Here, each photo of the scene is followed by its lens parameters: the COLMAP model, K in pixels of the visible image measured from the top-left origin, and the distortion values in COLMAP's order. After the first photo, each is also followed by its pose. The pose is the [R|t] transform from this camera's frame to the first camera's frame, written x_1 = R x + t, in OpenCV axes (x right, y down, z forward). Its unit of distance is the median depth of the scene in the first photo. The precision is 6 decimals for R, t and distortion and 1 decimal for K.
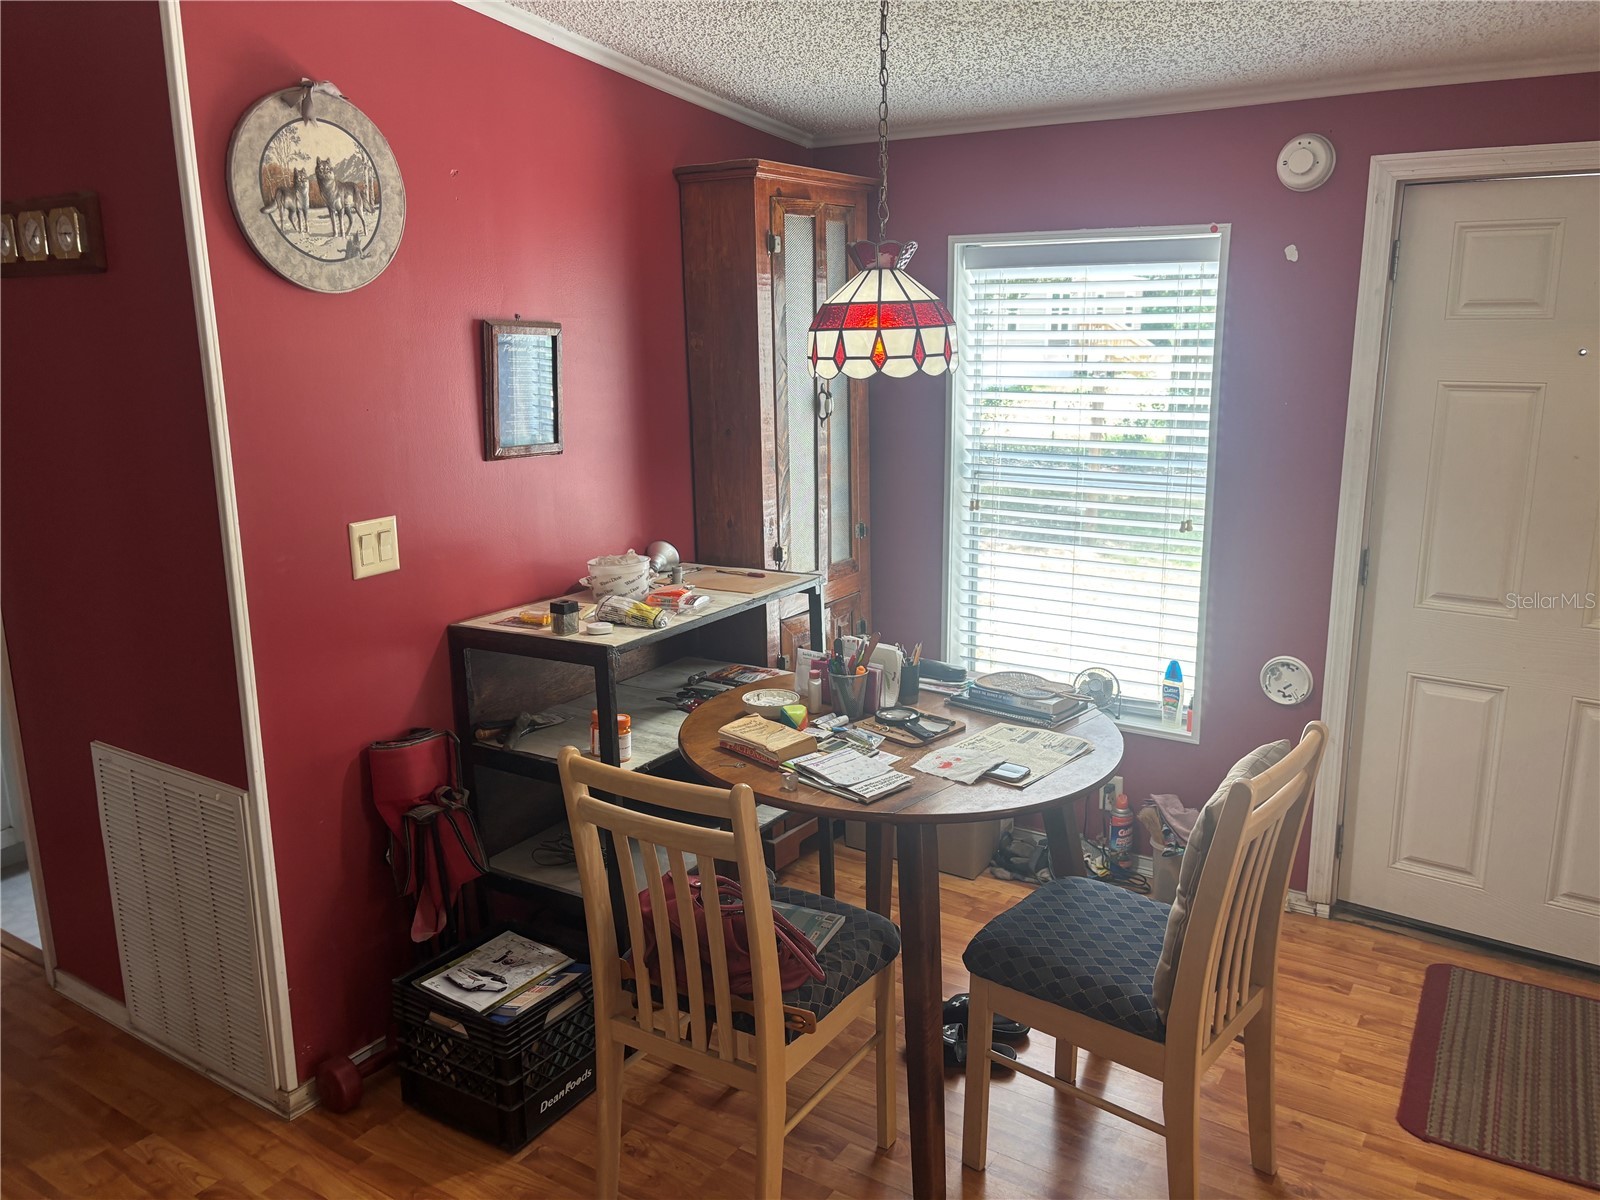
lens RADIAL K [[1227.8, 0, 808.8], [0, 1227.8, 598.1], [0, 0, 1]] dist [0.045848, -0.043979]
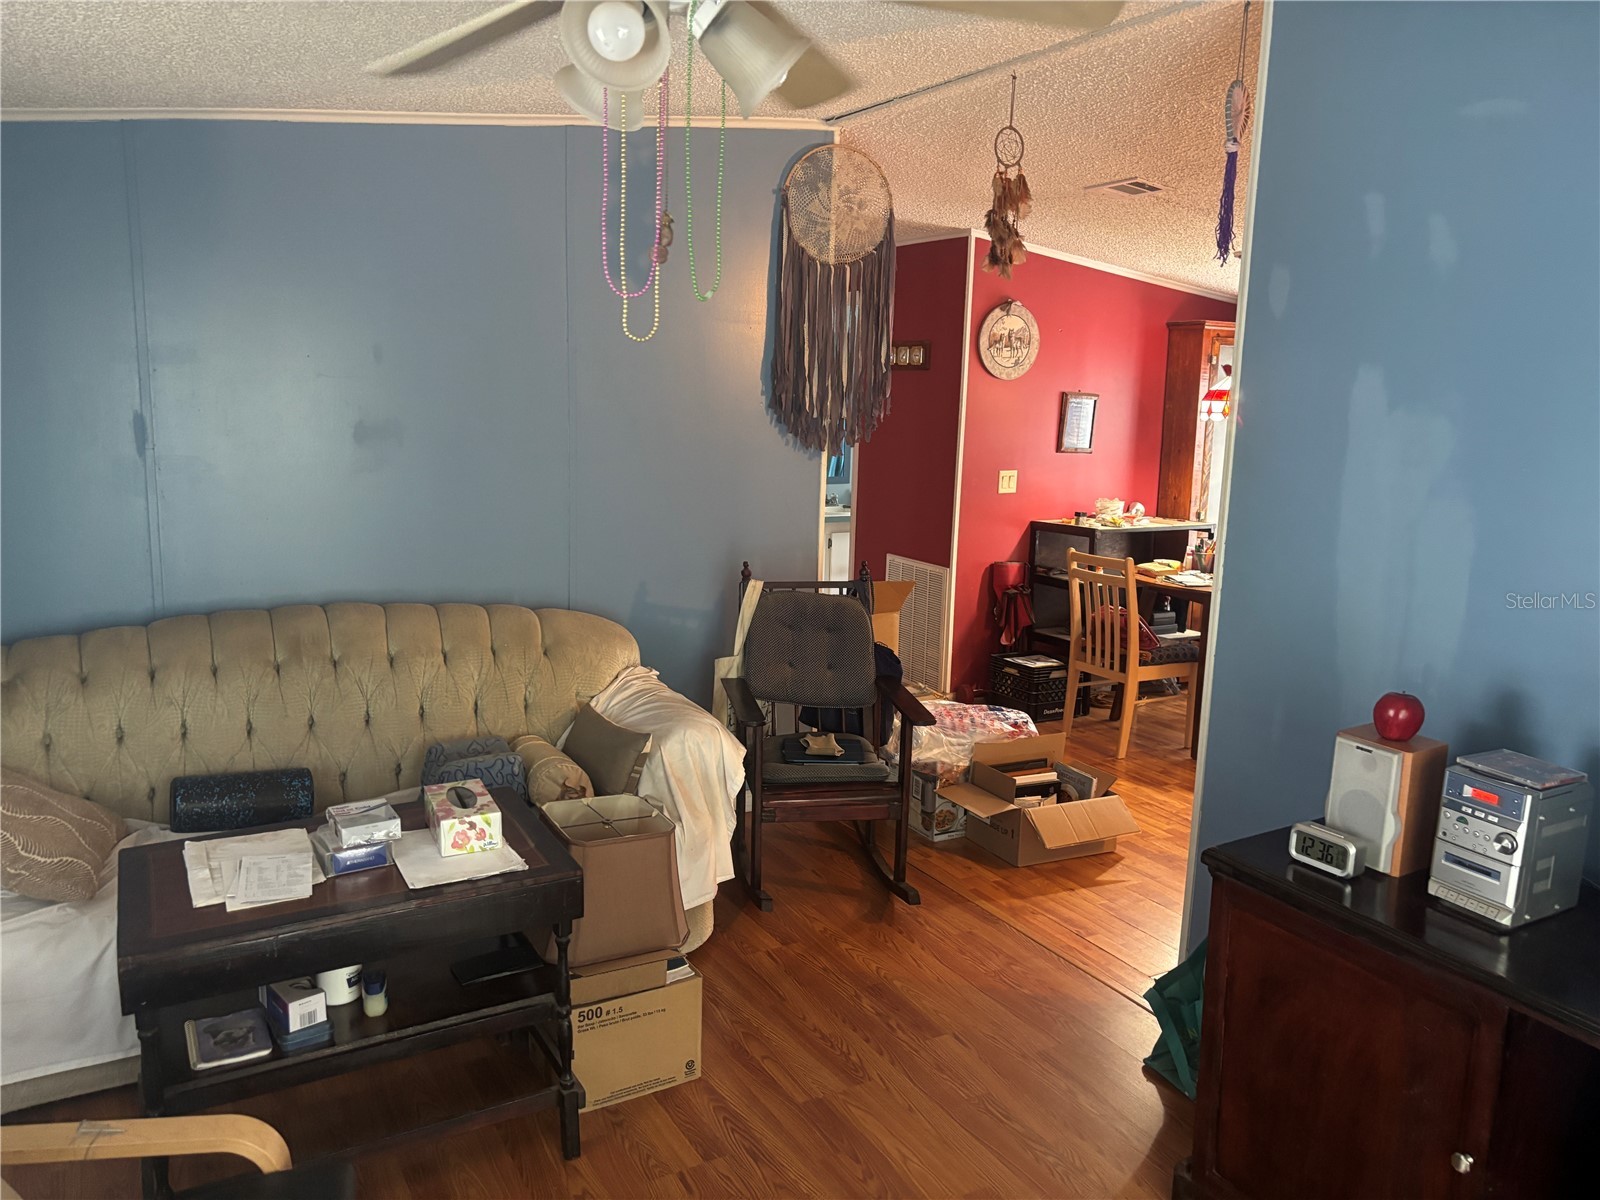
lens RADIAL K [[1227.8, 0, 800.8], [0, 1227.8, 608.4], [0, 0, 1]] dist [0.045848, -0.043979]
pose [[0.889857, 0.115647, -0.441340, 0.393779], [-0.137510, 0.990341, -0.017751, 0.309898], [0.435024, 0.076485, 0.897165, -1.363652]]
